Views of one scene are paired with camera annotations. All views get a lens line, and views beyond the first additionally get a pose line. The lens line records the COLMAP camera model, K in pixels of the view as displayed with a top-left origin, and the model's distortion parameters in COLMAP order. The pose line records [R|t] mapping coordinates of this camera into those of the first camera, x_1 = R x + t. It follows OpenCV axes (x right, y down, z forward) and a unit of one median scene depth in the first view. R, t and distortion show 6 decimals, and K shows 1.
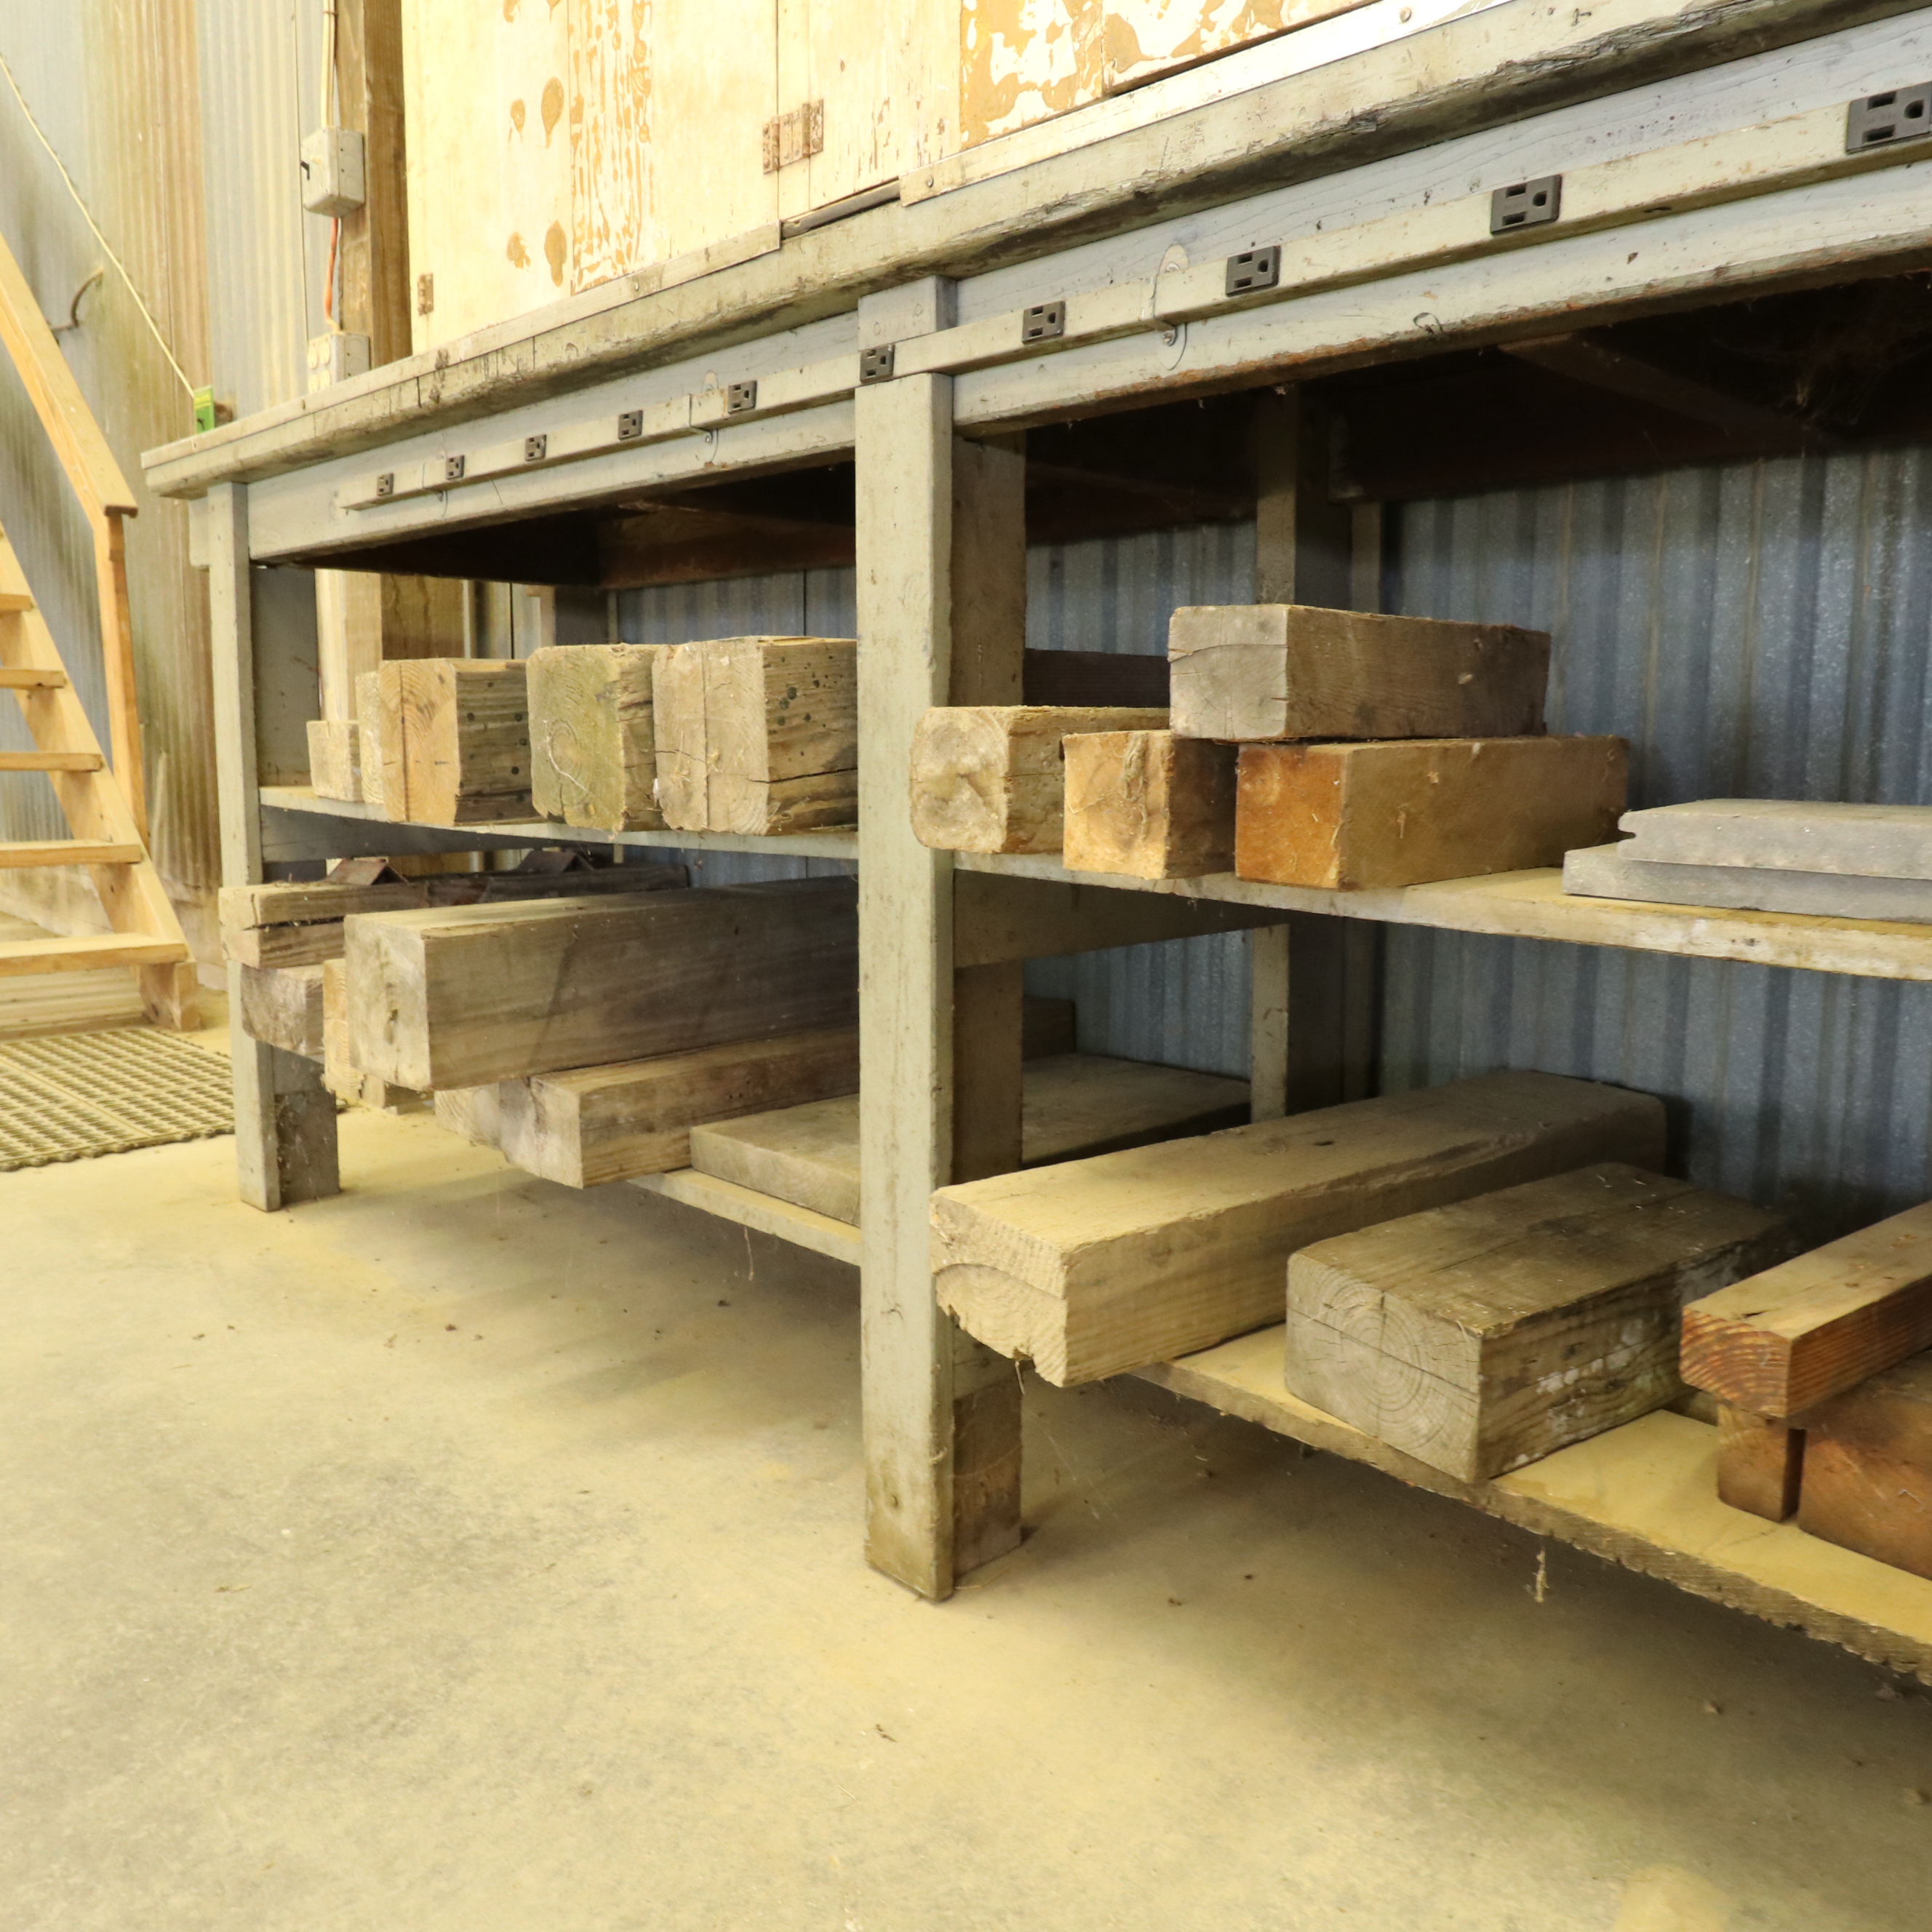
lens RADIAL K [[1566.4, 0, 982.2], [0, 1566.4, 932.4], [0, 0, 1]] dist [0.010123, -0.017180]
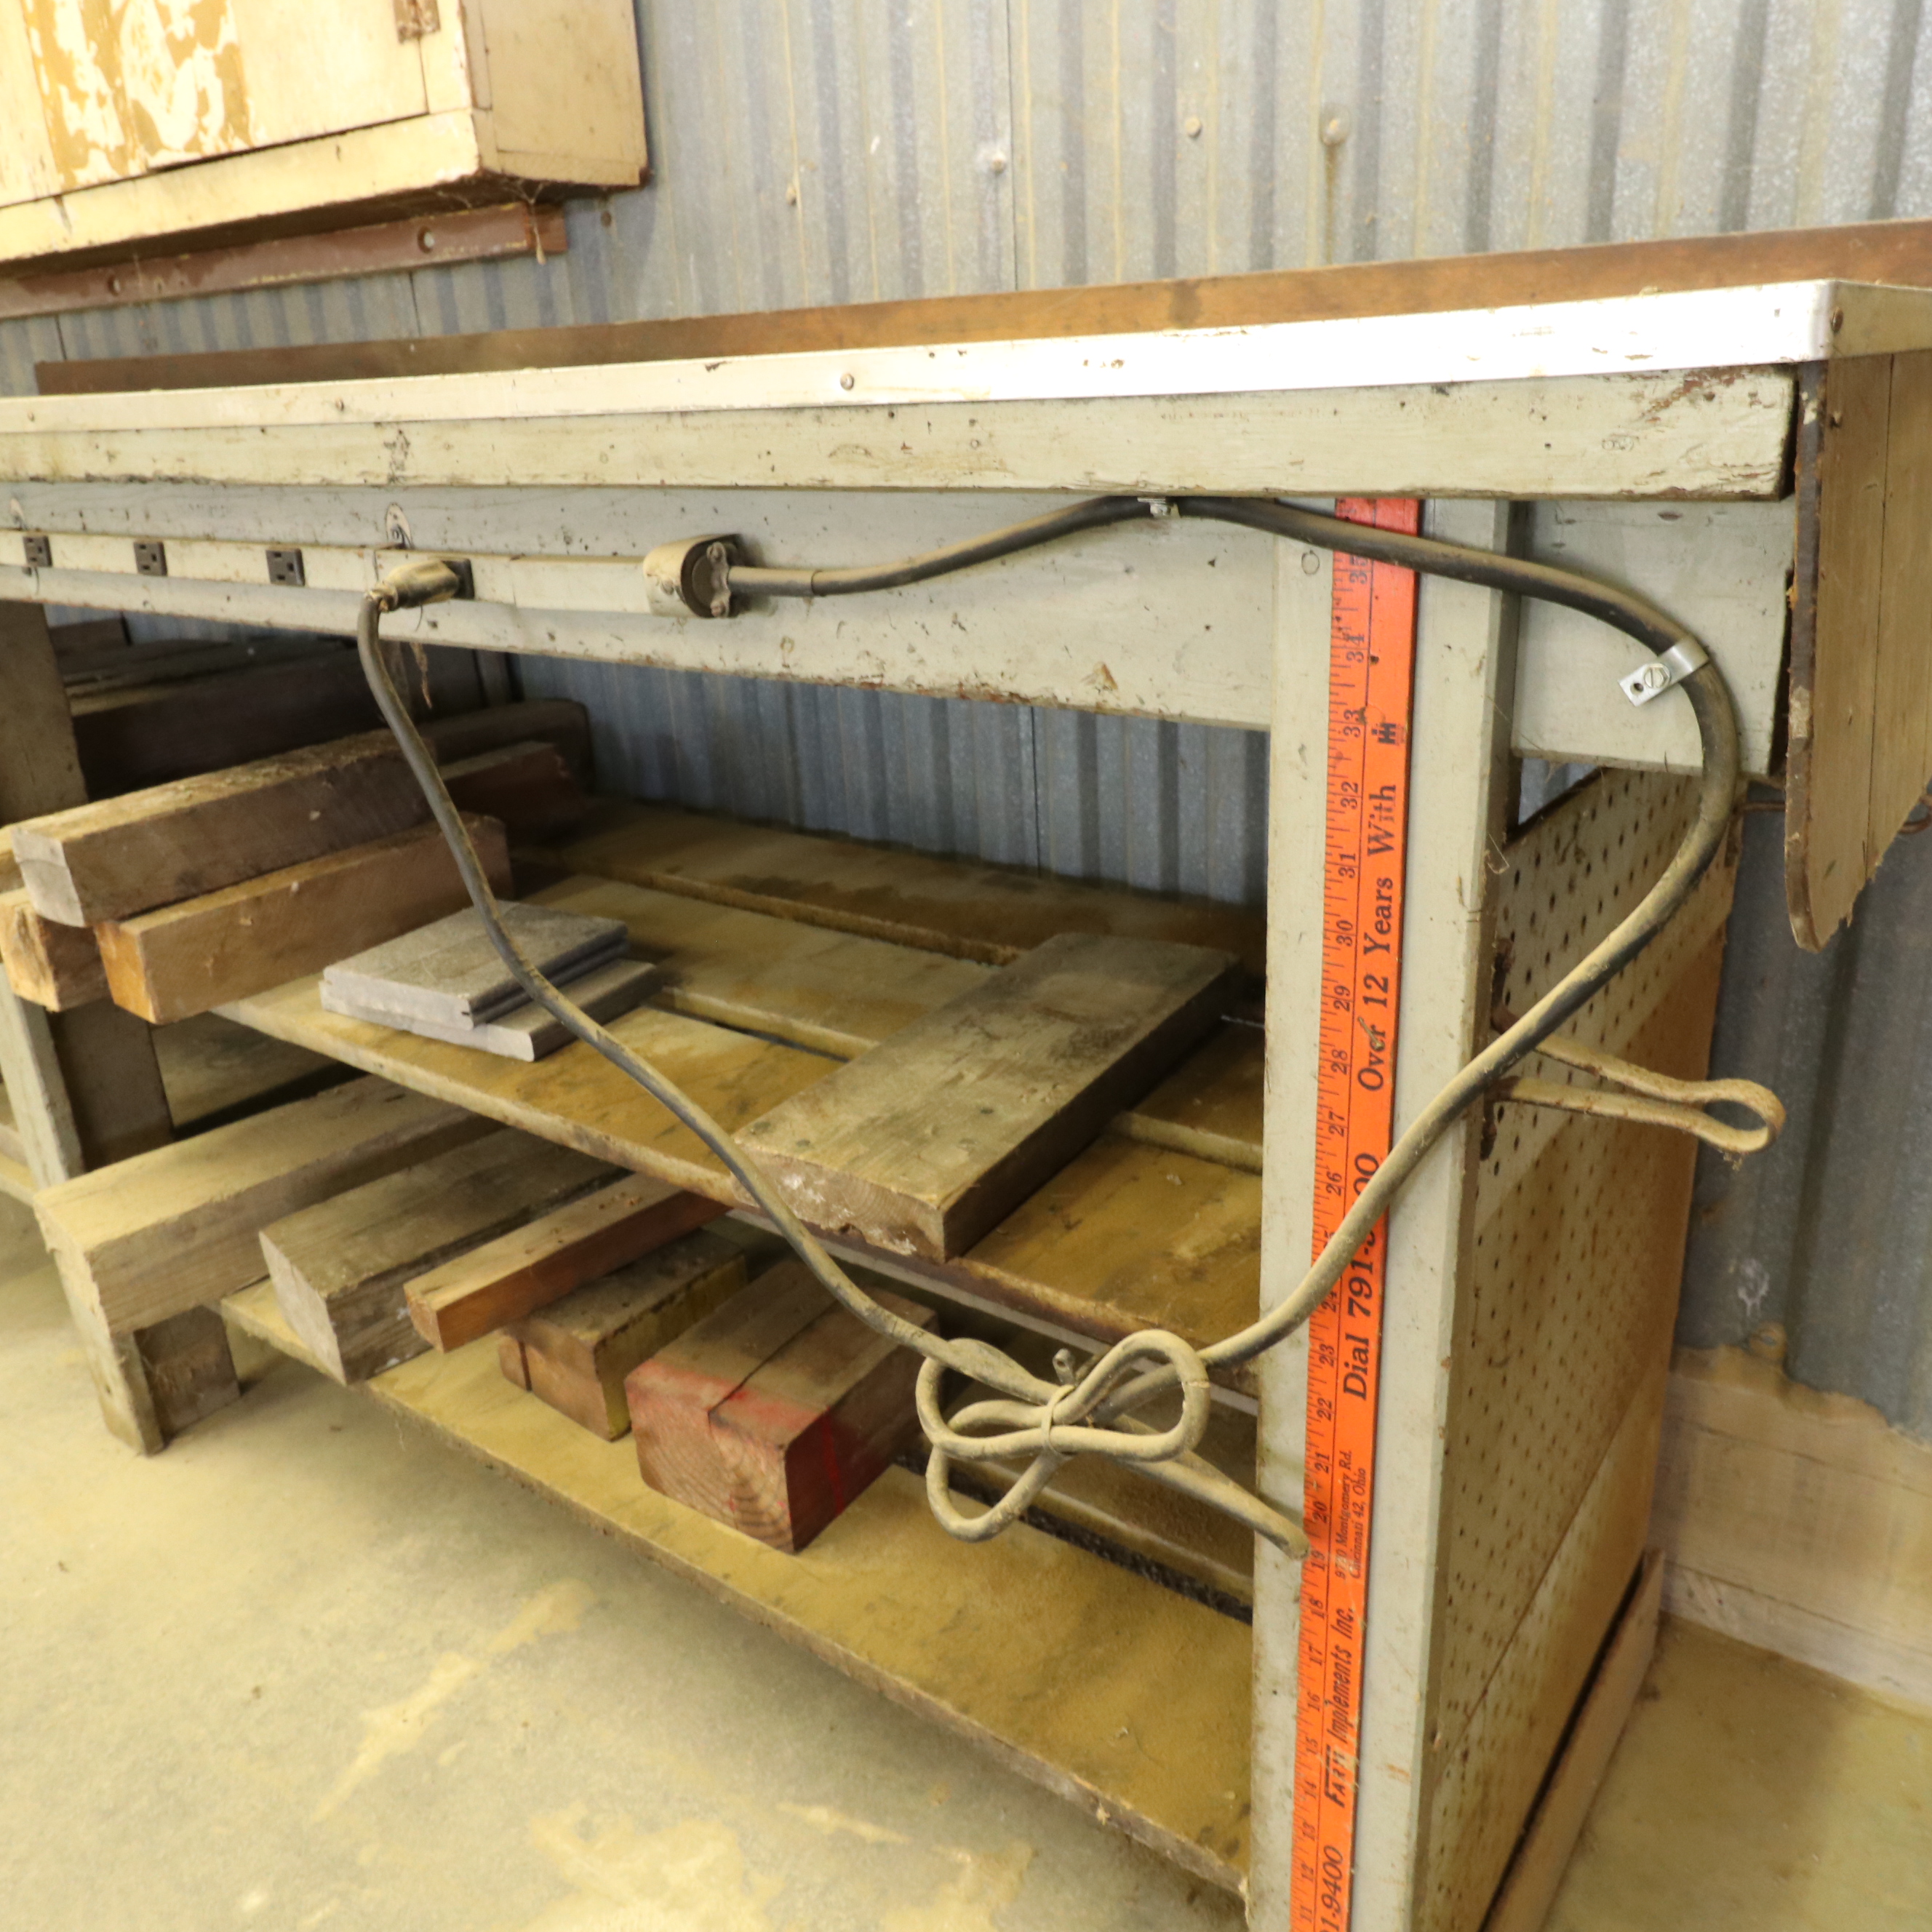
lens RADIAL K [[1566.4, 0, 982.2], [0, 1566.4, 932.4], [0, 0, 1]] dist [0.010123, -0.017180]
pose [[0.985036, -0.104562, 0.137010, 0.451895], [0.073006, 0.973242, 0.217875, -0.210855], [-0.156125, -0.204612, 0.966312, -0.269185]]
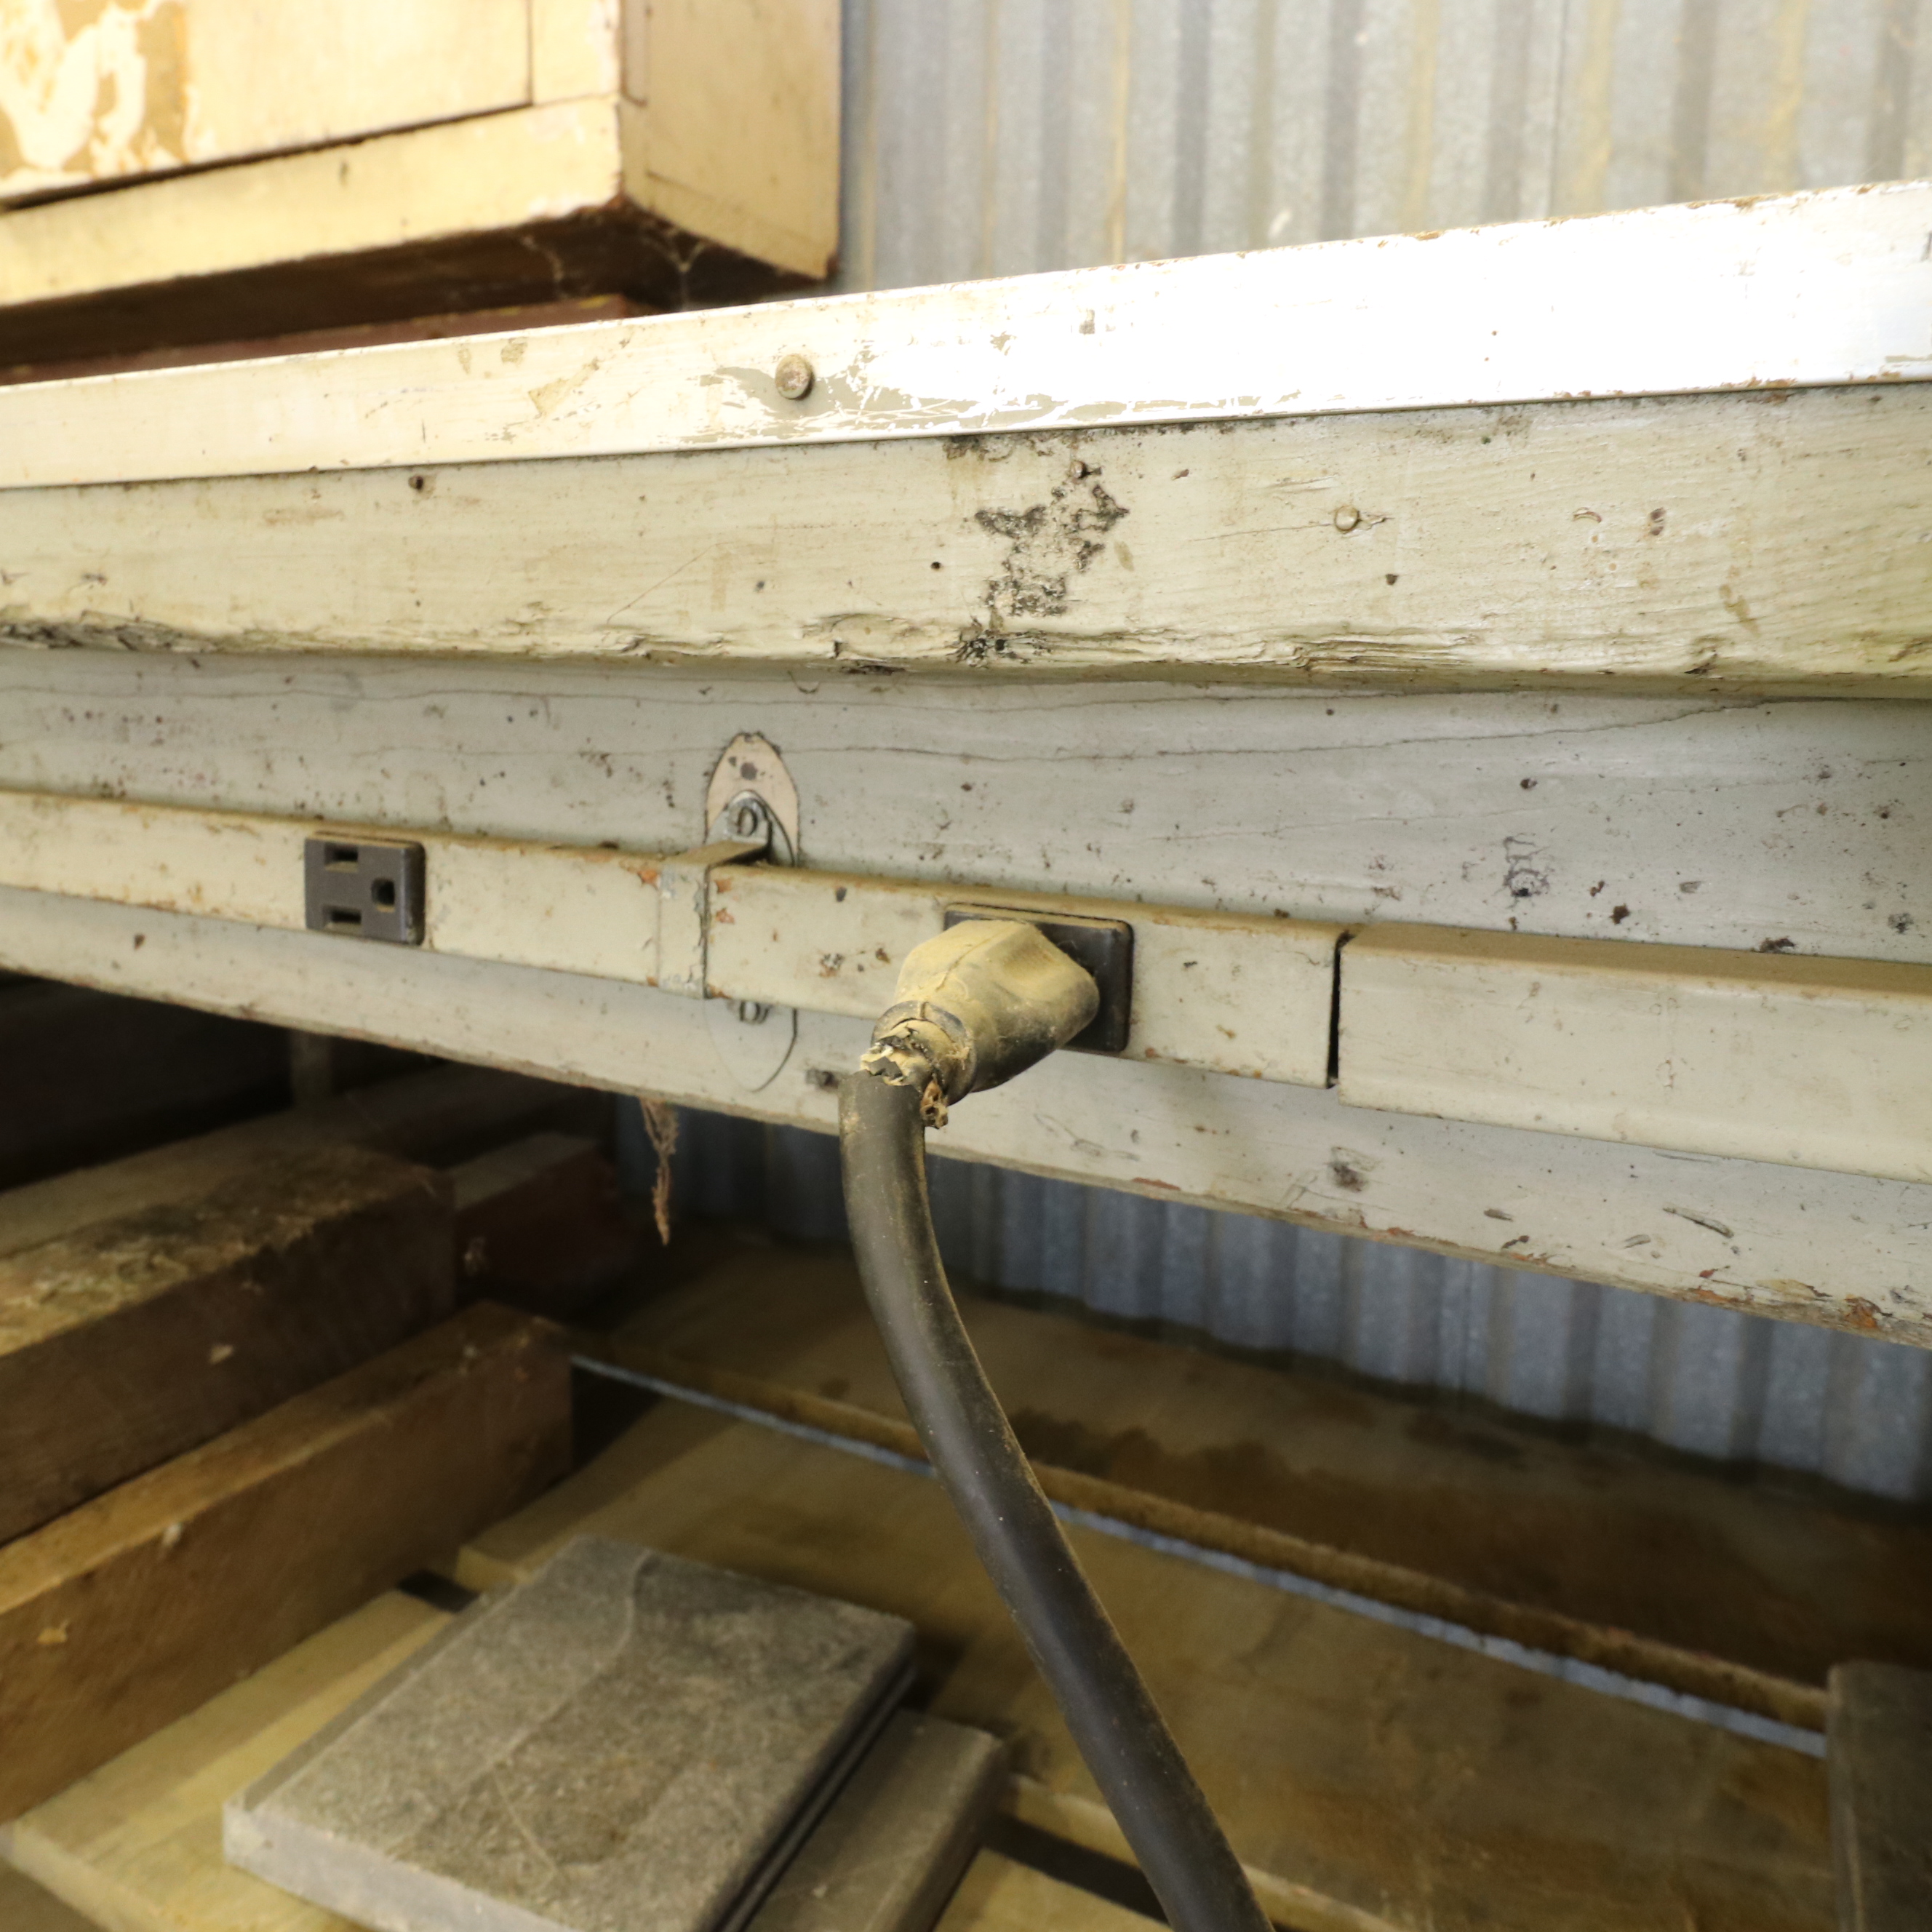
lens RADIAL K [[1566.4, 0, 982.2], [0, 1566.4, 932.4], [0, 0, 1]] dist [0.010123, -0.017180]
pose [[0.957995, -0.039811, 0.284007, 0.288901], [0.025093, 0.998156, 0.055275, -0.242755], [-0.285684, -0.045827, 0.957227, 0.201830]]
